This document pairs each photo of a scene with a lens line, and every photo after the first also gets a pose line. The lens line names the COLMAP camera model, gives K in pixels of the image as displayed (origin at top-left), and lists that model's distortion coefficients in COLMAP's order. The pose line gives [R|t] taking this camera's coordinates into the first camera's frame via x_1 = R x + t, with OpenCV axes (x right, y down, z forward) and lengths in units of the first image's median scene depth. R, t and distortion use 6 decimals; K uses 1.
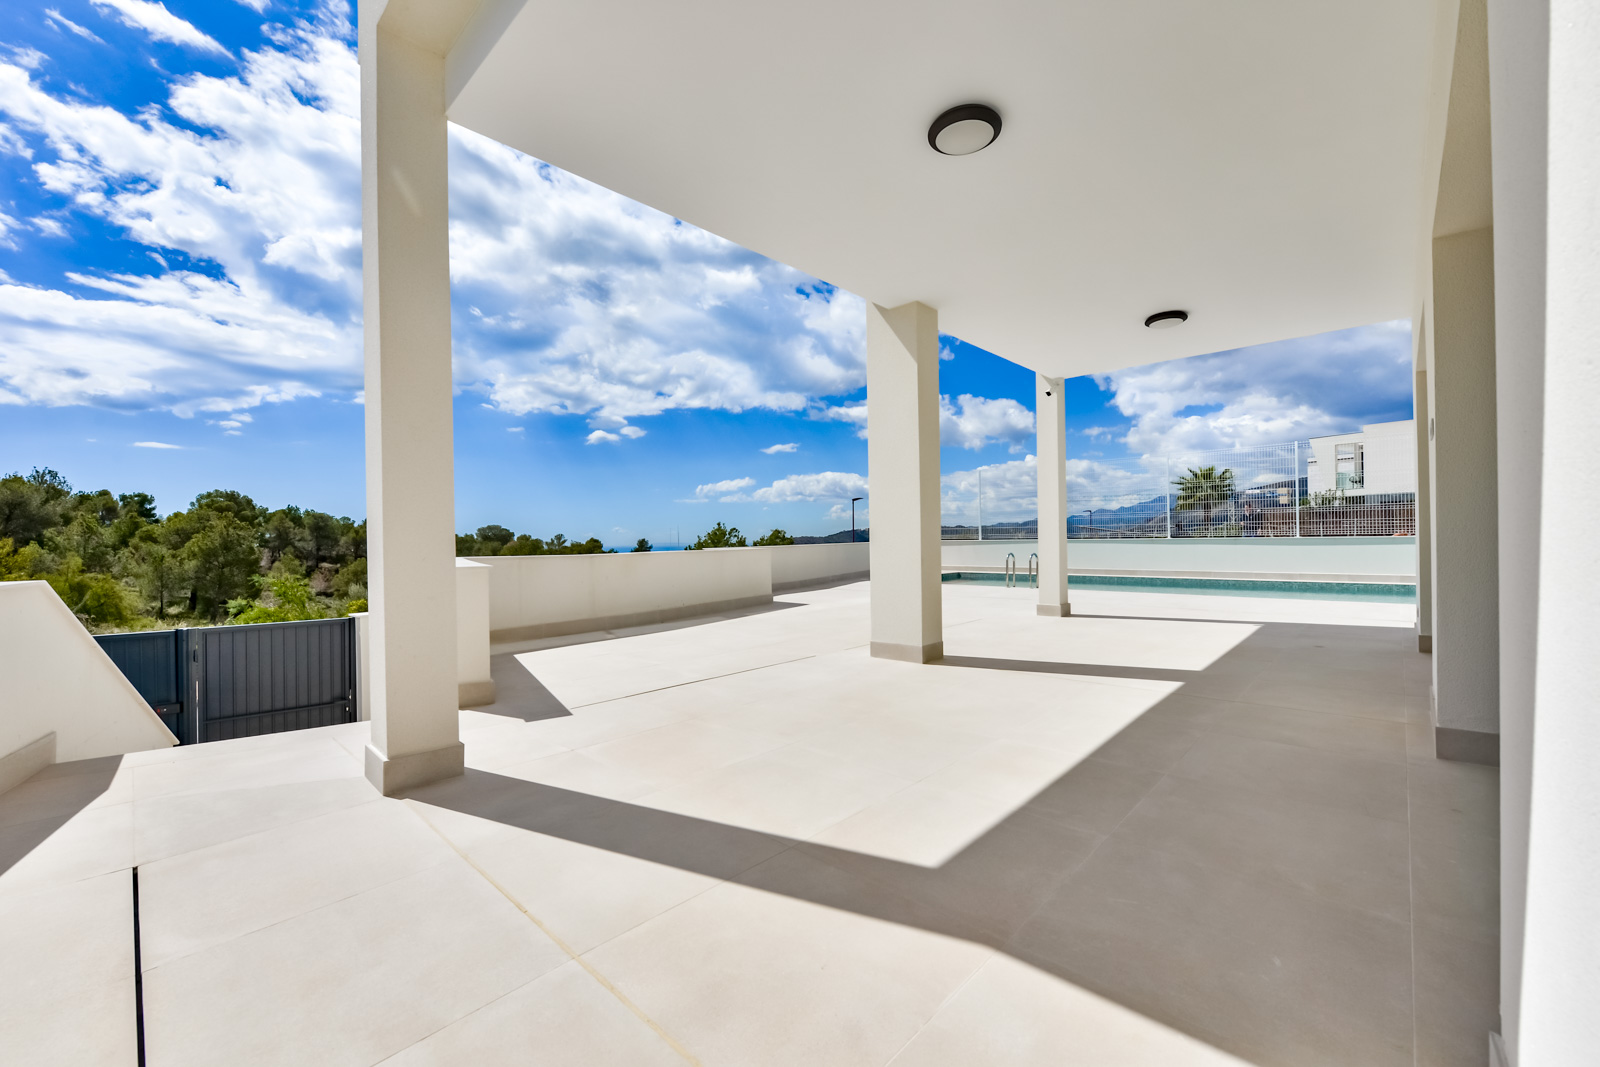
lens RADIAL K [[633.1, 0, 808.6], [0, 633.1, 537.7], [0, 0, 1]] dist [-0.039859, -0.000076]
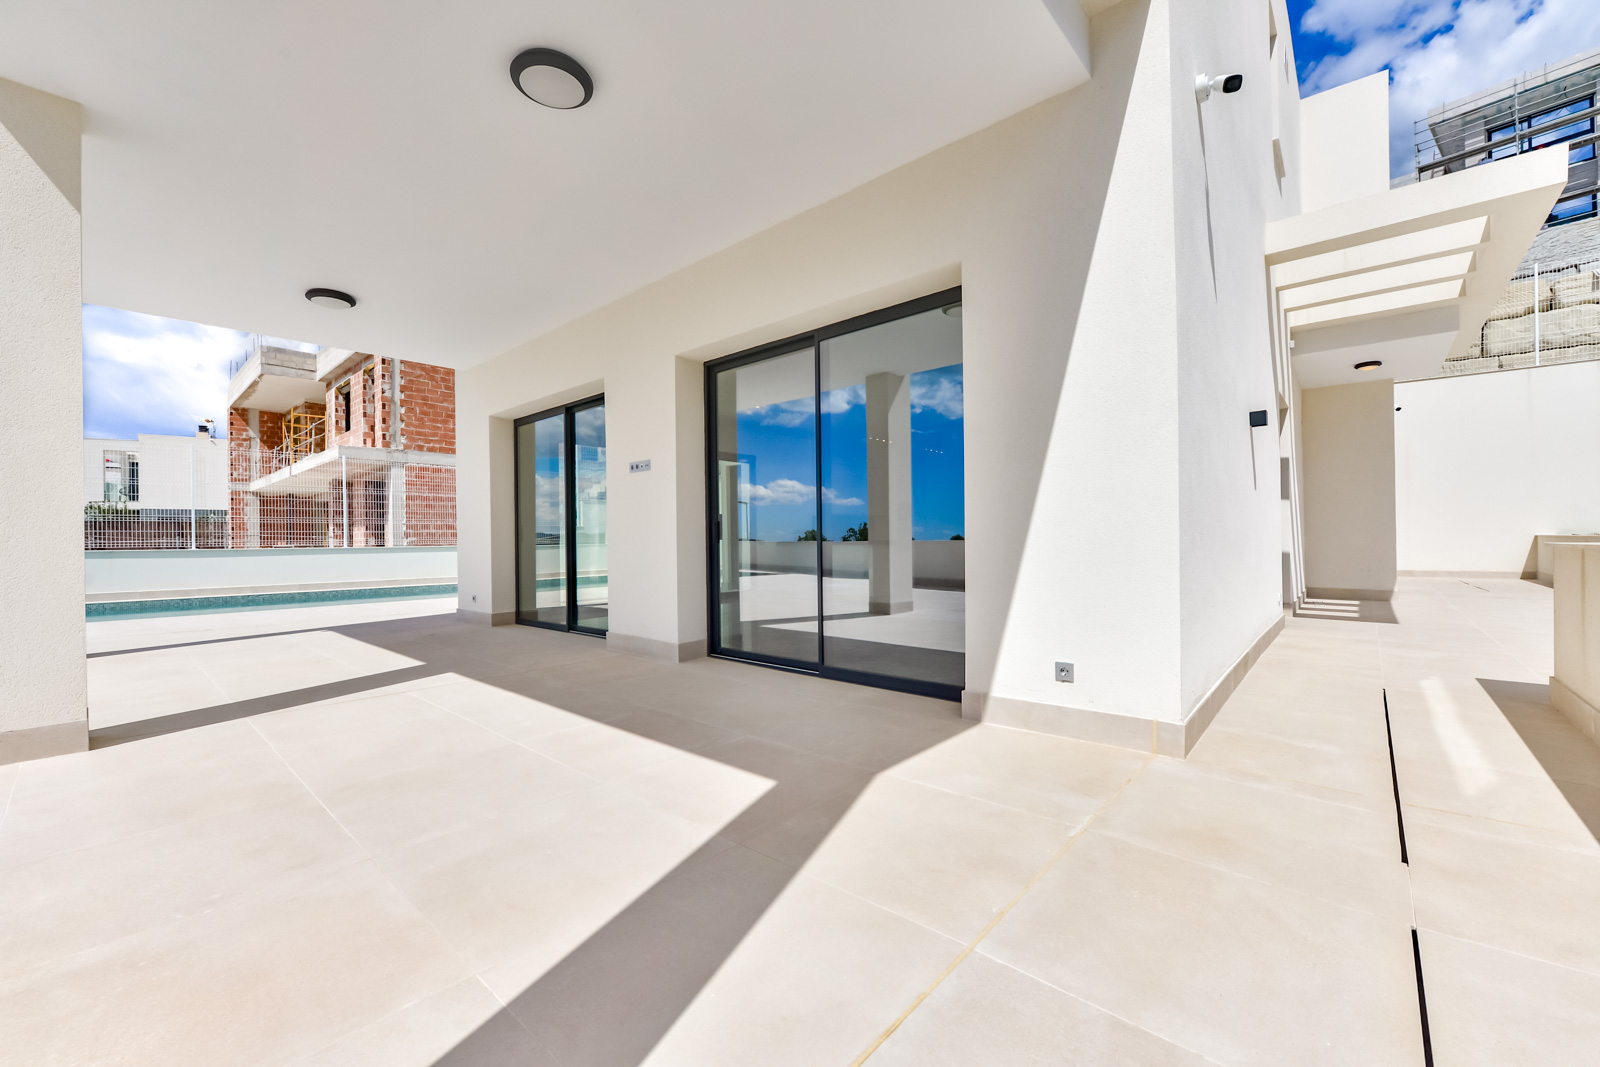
lens RADIAL K [[633.1, 0, 808.6], [0, 633.1, 537.7], [0, 0, 1]] dist [-0.039859, -0.000076]
pose [[-0.026829, 0.017085, 0.999494, -0.312874], [0.013537, 0.999768, -0.016726, 0.024225], [-0.999548, 0.013081, -0.027054, 0.305844]]
